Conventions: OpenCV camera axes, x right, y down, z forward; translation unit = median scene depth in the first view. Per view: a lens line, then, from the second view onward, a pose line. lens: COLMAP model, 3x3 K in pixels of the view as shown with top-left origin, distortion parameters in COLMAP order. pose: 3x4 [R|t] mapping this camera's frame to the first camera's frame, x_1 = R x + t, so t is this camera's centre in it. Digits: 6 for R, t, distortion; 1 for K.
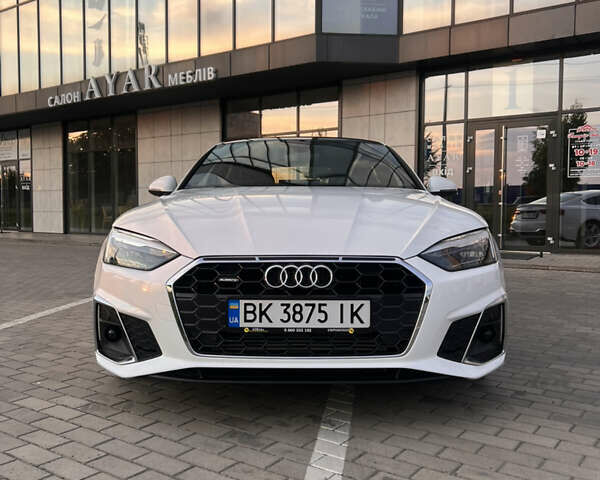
lens RADIAL K [[606.0, 0, 299.3], [0, 606.0, 243.8], [0, 0, 1]] dist [0.020566, 0.000000]
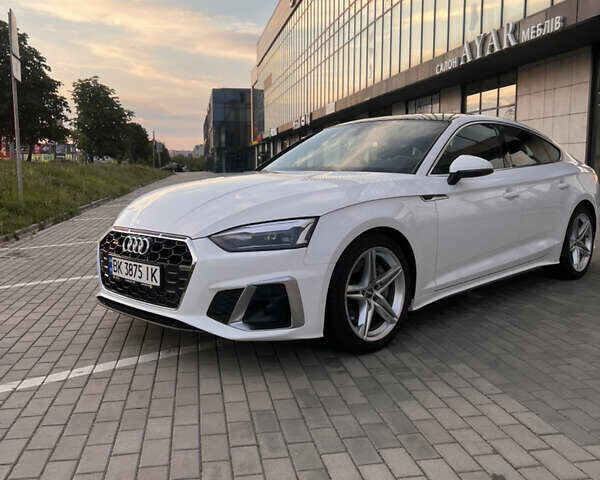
lens RADIAL K [[606.0, 0, 301.9], [0, 606.0, 245.8], [0, 0, 1]] dist [0.020566, 0.000000]
pose [[0.713413, 0.089928, -0.694949, 1.251937], [-0.031926, 0.994873, 0.095964, -0.093537], [0.700016, -0.046275, 0.712626, 0.231753]]
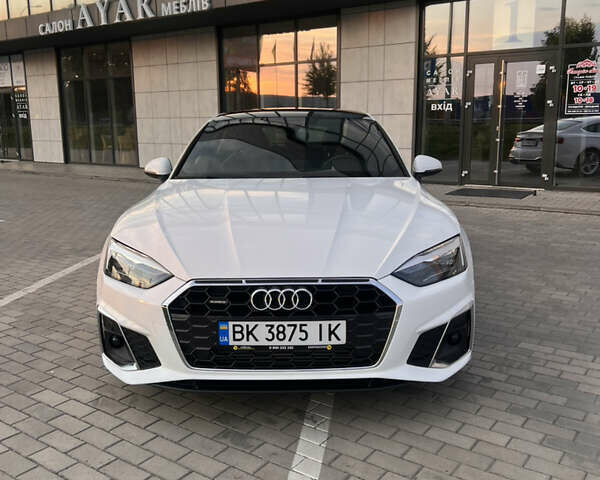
lens RADIAL K [[606.0, 0, 304.5], [0, 606.0, 240.9], [0, 0, 1]] dist [0.020566, 0.000000]
pose [[0.999934, -0.011460, 0.000686, 0.039914], [0.011247, 0.989839, 0.141745, -0.200394], [-0.002303, -0.141728, 0.989903, -0.075946]]
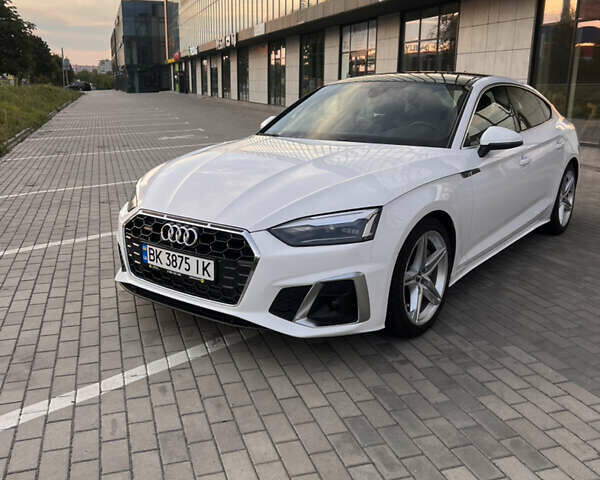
lens RADIAL K [[606.0, 0, 301.1], [0, 606.0, 241.6], [0, 0, 1]] dist [0.020566, 0.000000]
pose [[0.803519, 0.156961, -0.574212, 0.963642], [-0.038551, 0.976307, 0.212928, -0.221342], [0.594029, -0.148956, 0.790533, 0.086824]]
